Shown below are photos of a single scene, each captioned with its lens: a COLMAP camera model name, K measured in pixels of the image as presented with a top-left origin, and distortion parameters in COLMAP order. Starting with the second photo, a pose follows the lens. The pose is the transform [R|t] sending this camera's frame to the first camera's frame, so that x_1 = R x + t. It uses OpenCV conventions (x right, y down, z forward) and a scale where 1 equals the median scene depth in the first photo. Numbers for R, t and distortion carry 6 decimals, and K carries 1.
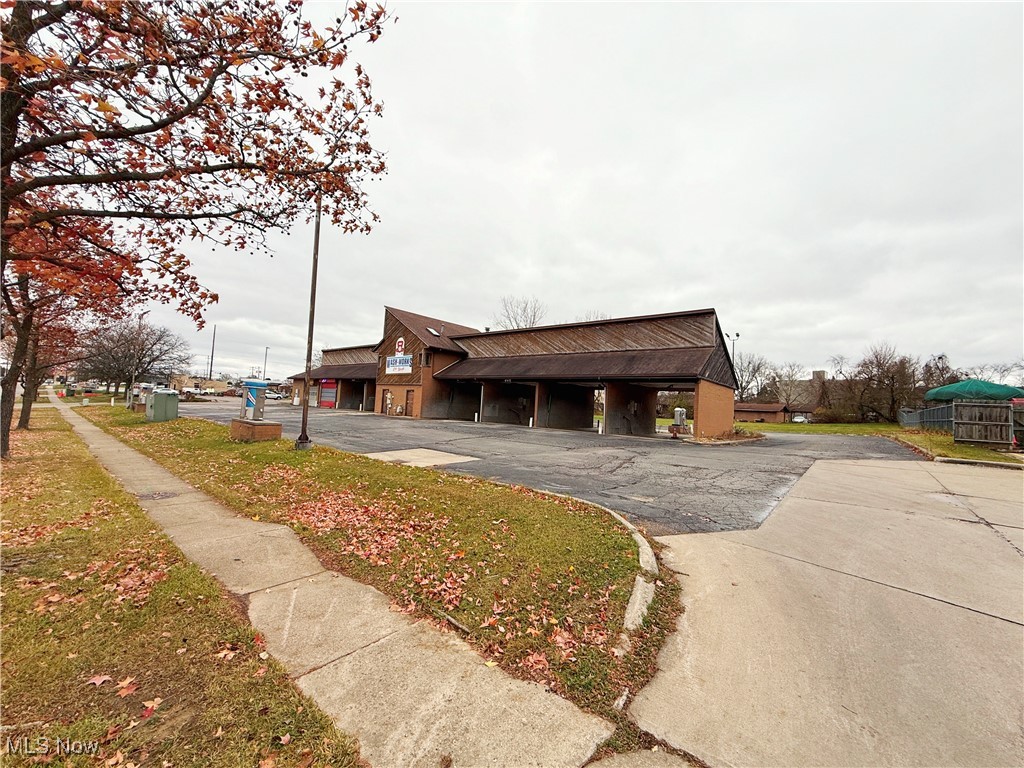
lens RADIAL K [[403.4, 0, 511.1], [0, 403.4, 377.8], [0, 0, 1]] dist [-0.000457, 0.000190]
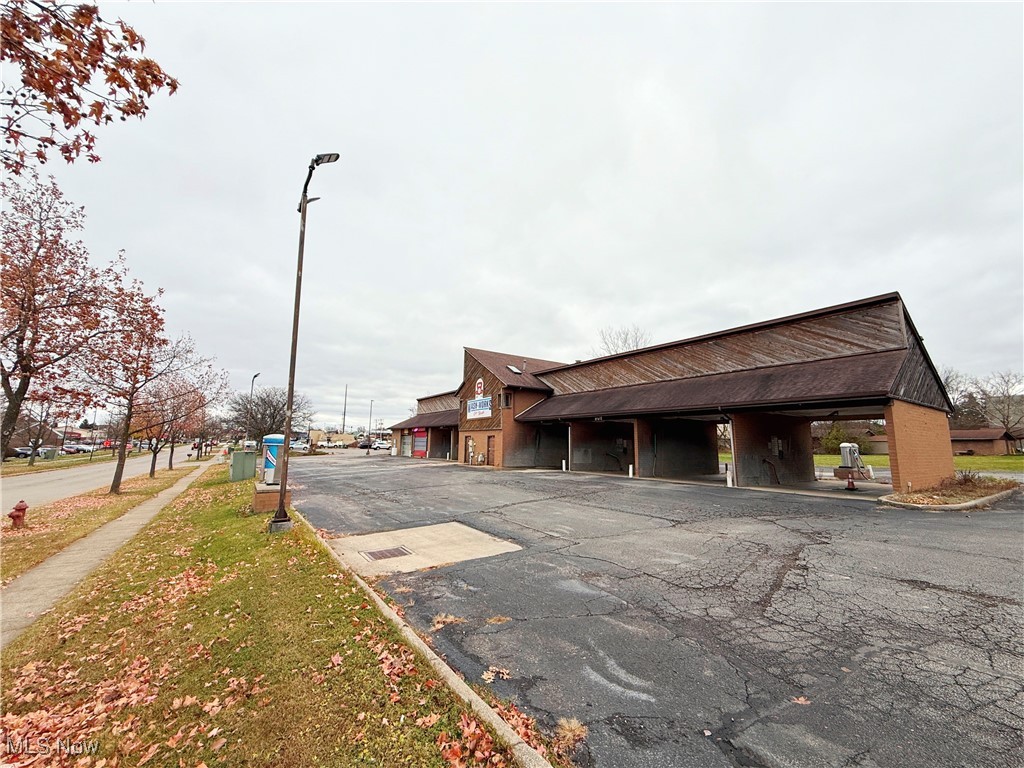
lens RADIAL K [[406.6, 0, 510.6], [0, 406.6, 382.0], [0, 0, 1]] dist [-0.001641, 0.000213]
pose [[0.962986, -0.081535, -0.256925, 0.032846], [0.058196, 0.993564, -0.097179, 0.002232], [0.263195, 0.078630, 0.961533, 0.133730]]
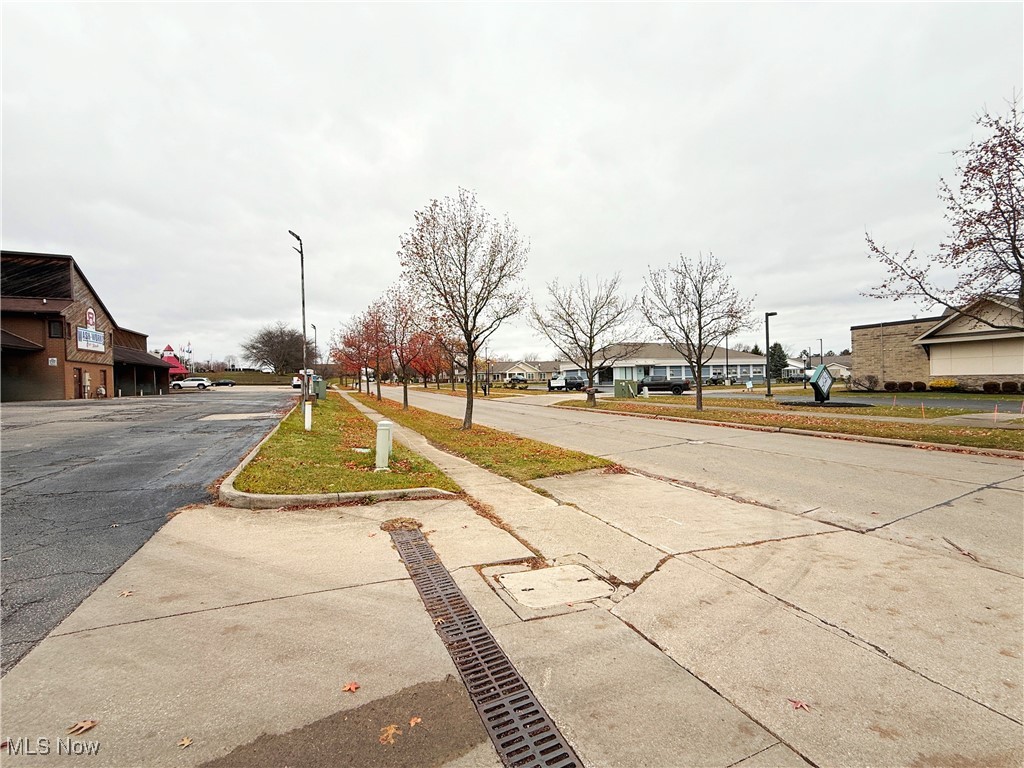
lens RADIAL K [[406.6, 0, 510.6], [0, 406.6, 382.0], [0, 0, 1]] dist [-0.001641, 0.000213]
pose [[-0.907859, -0.030436, 0.418170, -1.516636], [-0.051780, 0.997866, -0.039789, 0.046747], [-0.416066, -0.057775, -0.907497, 1.459211]]
